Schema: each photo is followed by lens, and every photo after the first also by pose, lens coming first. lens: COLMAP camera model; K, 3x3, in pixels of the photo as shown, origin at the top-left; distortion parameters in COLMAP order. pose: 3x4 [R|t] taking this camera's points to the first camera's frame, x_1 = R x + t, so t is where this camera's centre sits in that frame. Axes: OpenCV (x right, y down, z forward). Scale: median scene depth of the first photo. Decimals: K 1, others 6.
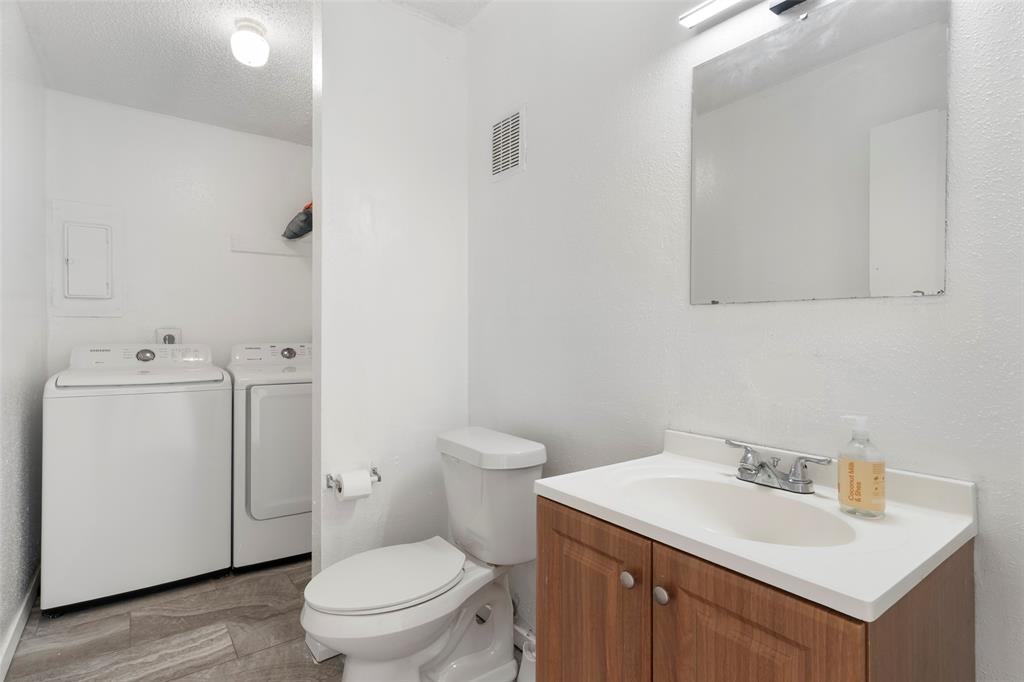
lens RADIAL K [[520.6, 0, 512.2], [0, 520.6, 332.2], [0, 0, 1]] dist [-0.001675, -0.000258]
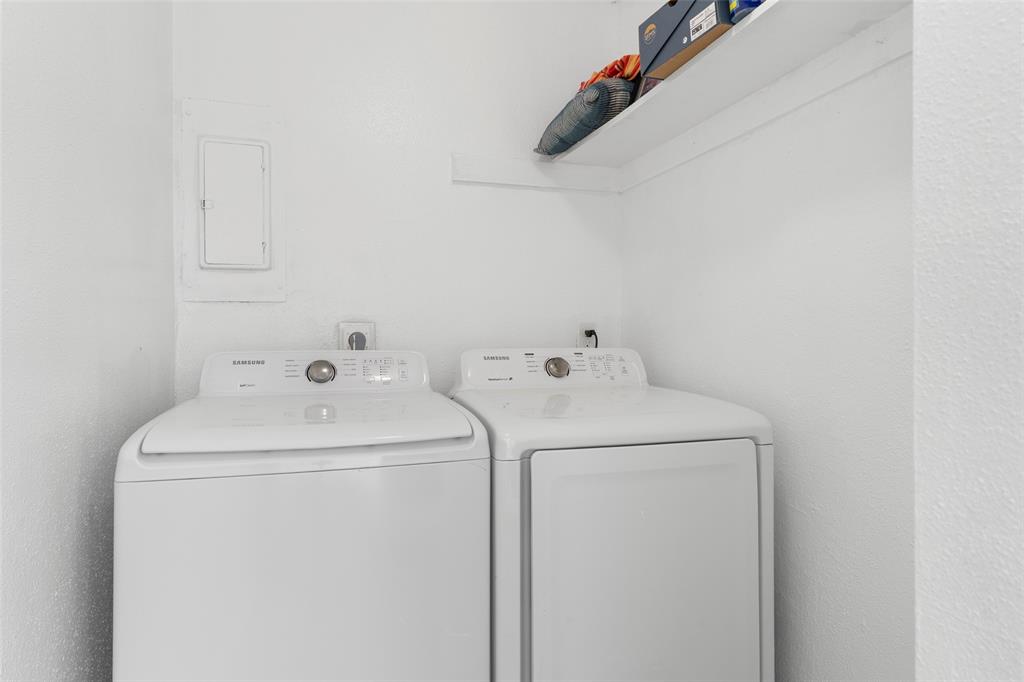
lens RADIAL K [[618.8, 0, 510.8], [0, 618.8, 321.7], [0, 0, 1]] dist [-0.002186, -0.000412]
pose [[0.948995, -0.008283, -0.315181, -0.318306], [0.005559, 0.999939, -0.009538, 0.000427], [0.315241, 0.007300, 0.948984, 0.456742]]
